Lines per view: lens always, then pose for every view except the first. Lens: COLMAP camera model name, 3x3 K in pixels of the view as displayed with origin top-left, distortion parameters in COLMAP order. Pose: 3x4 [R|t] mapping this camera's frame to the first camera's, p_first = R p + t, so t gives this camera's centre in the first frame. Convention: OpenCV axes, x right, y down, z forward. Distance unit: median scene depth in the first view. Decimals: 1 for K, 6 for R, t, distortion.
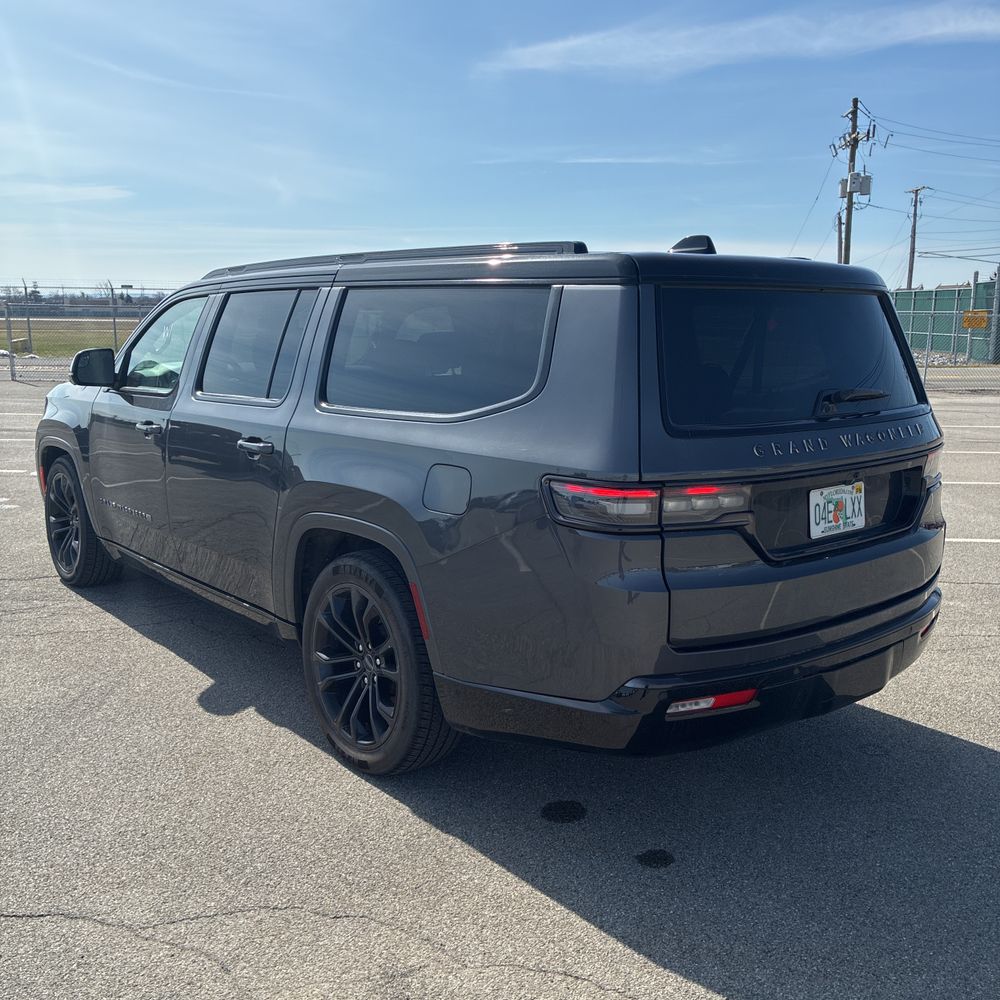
lens RADIAL K [[999.5, 0, 497.0], [0, 999.5, 504.4], [0, 0, 1]] dist [0.026101, 0.000000]
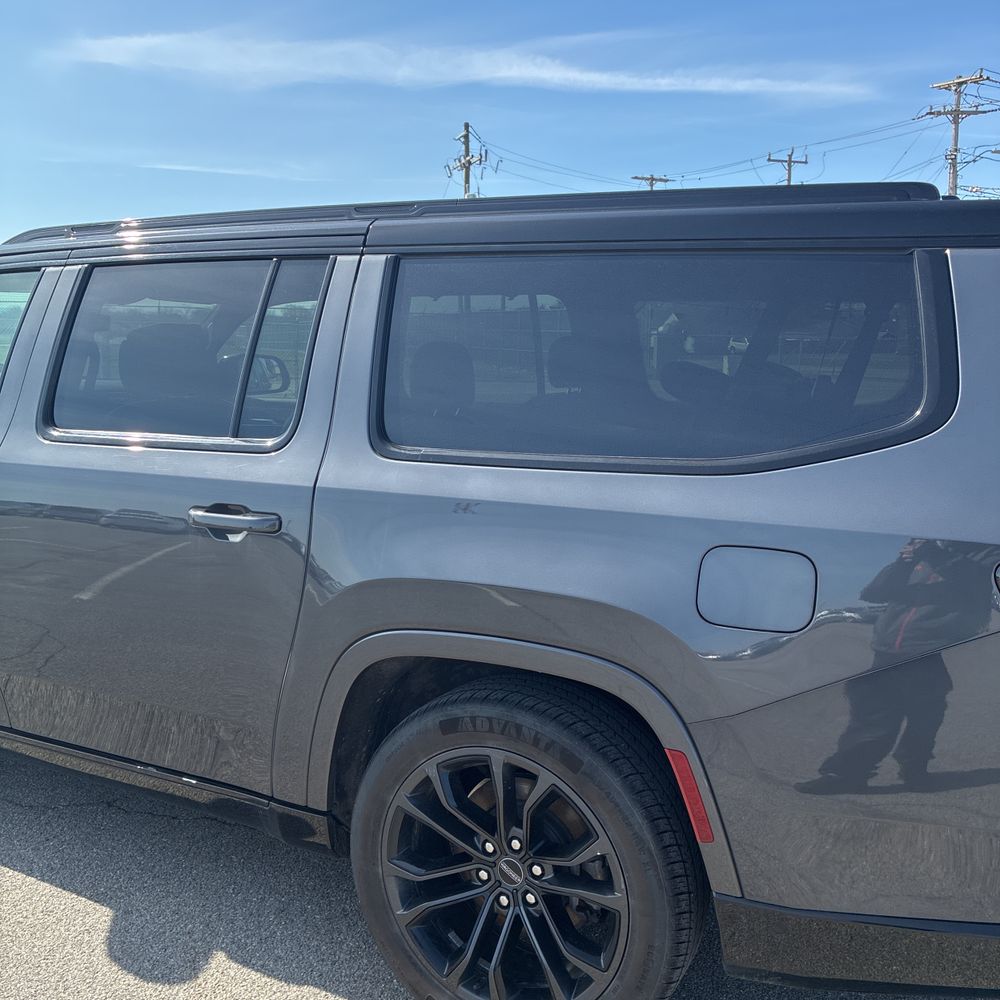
lens RADIAL K [[999.5, 0, 495.6], [0, 999.5, 500.8], [0, 0, 1]] dist [0.026101, 0.000000]
pose [[0.924692, -0.053705, 0.376908, -0.278256], [0.060121, 0.998177, -0.005269, -0.049489], [-0.375938, 0.027532, 0.926236, 0.343511]]
